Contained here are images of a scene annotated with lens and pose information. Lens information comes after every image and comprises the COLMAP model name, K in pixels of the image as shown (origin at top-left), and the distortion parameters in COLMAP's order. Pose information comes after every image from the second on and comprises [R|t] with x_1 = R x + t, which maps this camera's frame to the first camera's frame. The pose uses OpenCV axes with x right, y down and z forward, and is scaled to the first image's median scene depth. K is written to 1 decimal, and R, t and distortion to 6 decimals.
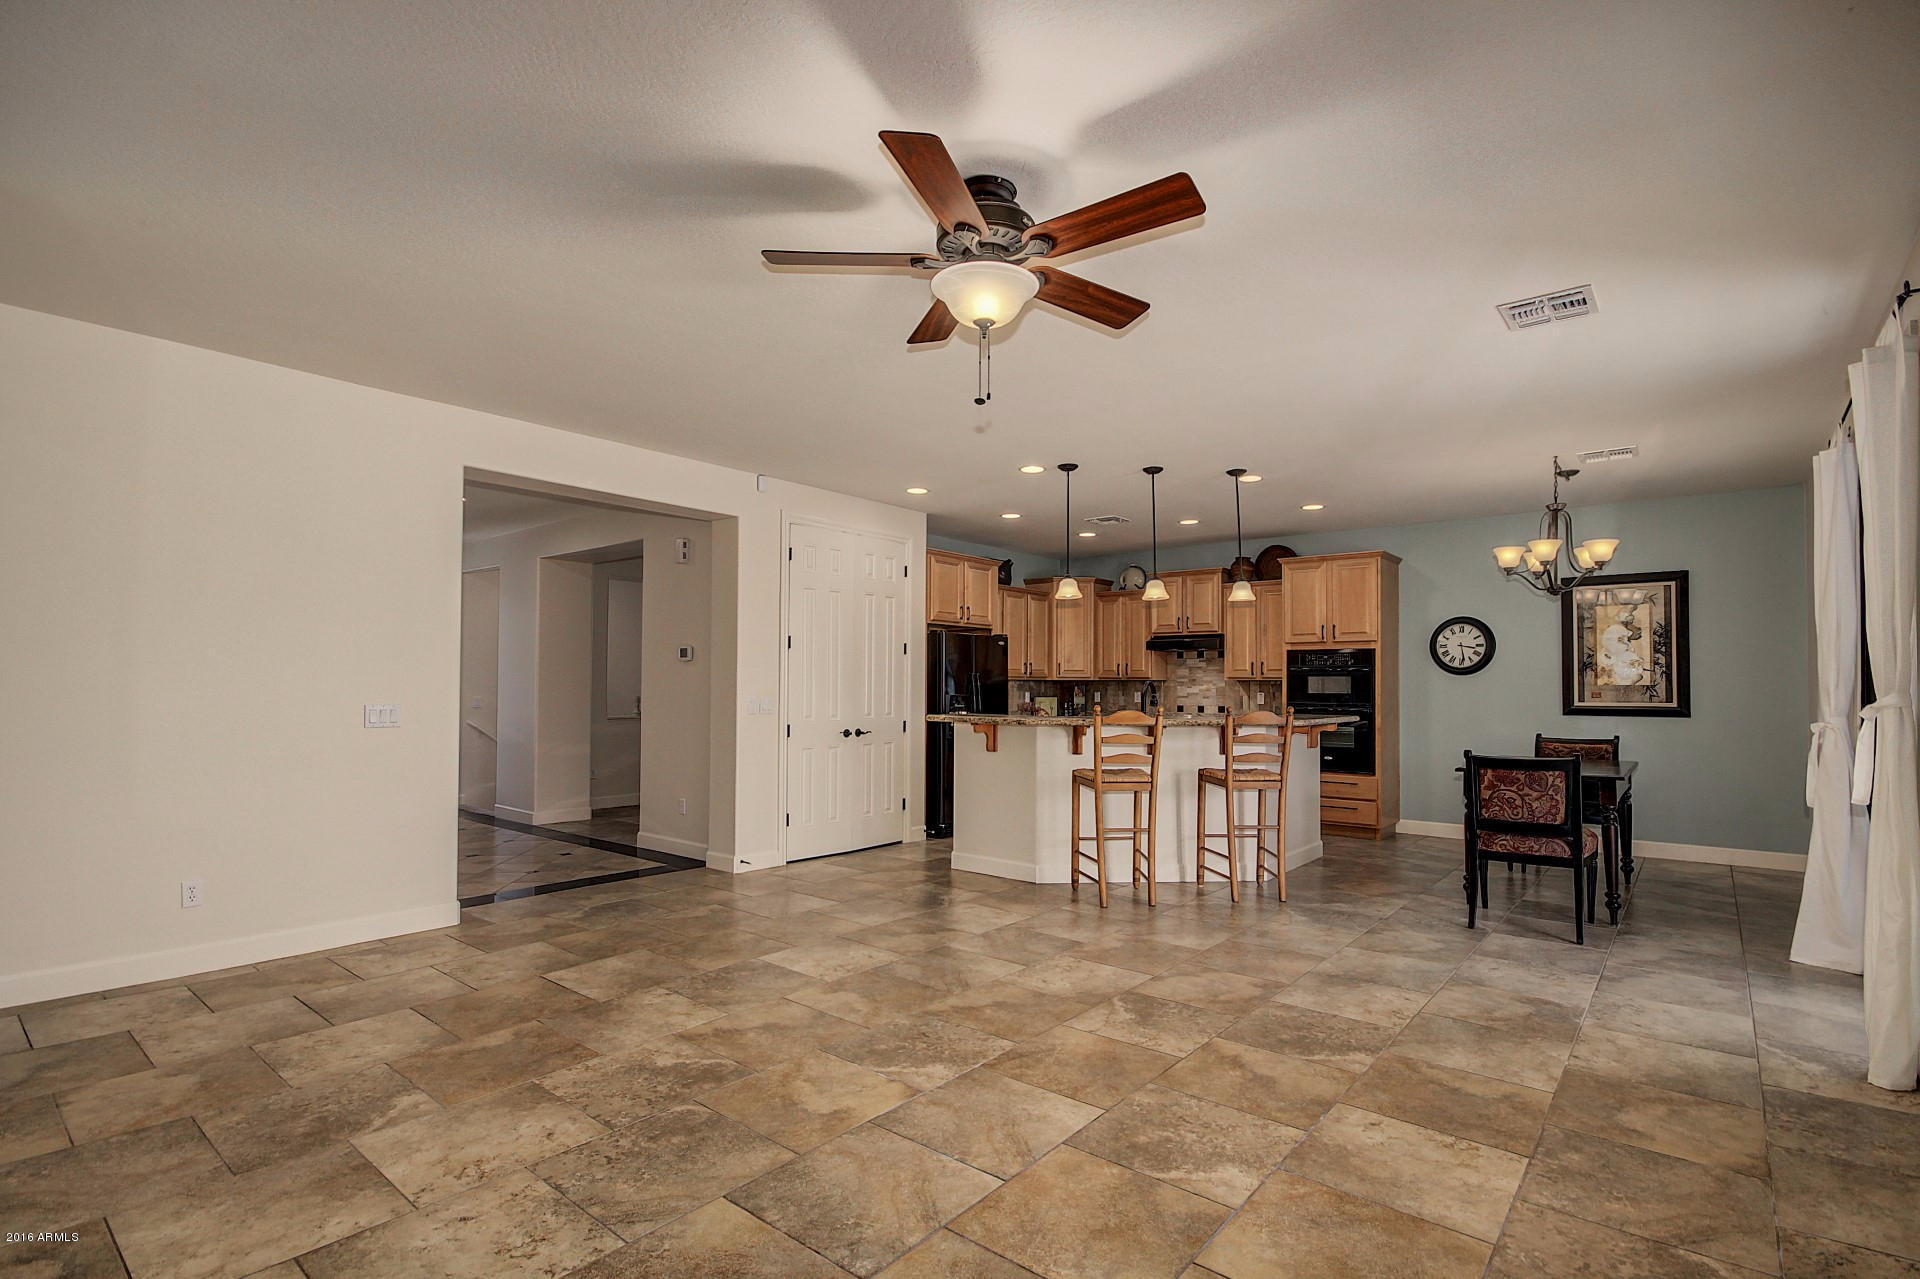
lens RADIAL K [[906.8, 0, 956.0], [0, 906.8, 655.0], [0, 0, 1]] dist [0.002999, -0.008162]
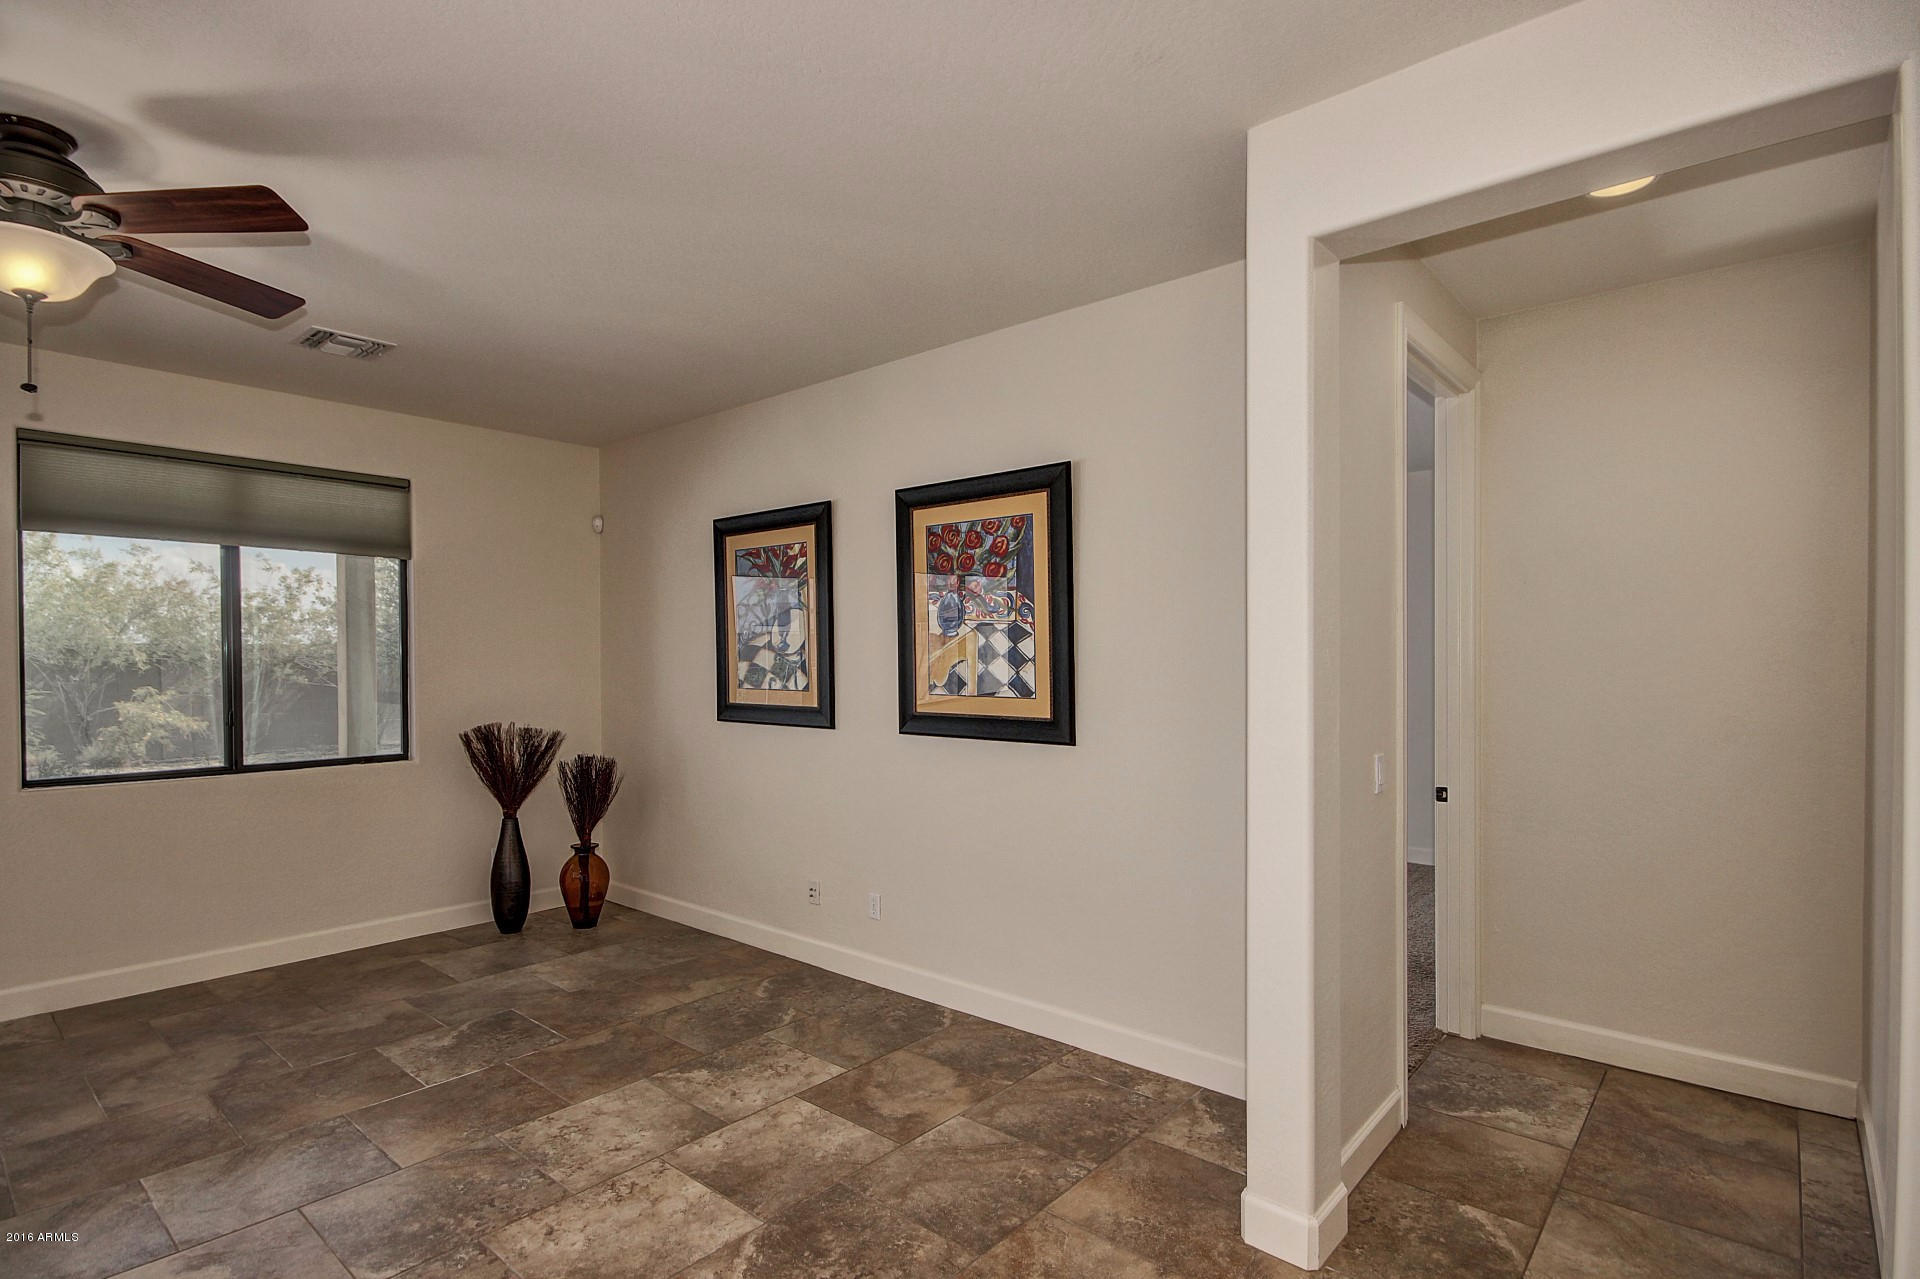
lens RADIAL K [[952.4, 0, 960.3], [0, 952.4, 670.9], [0, 0, 1]] dist [0.005708, -0.006066]
pose [[-0.999872, -0.003792, 0.015573, -0.338602], [-0.004163, 0.999706, -0.023897, -0.004007], [-0.015478, -0.023959, -0.999593, 0.761882]]
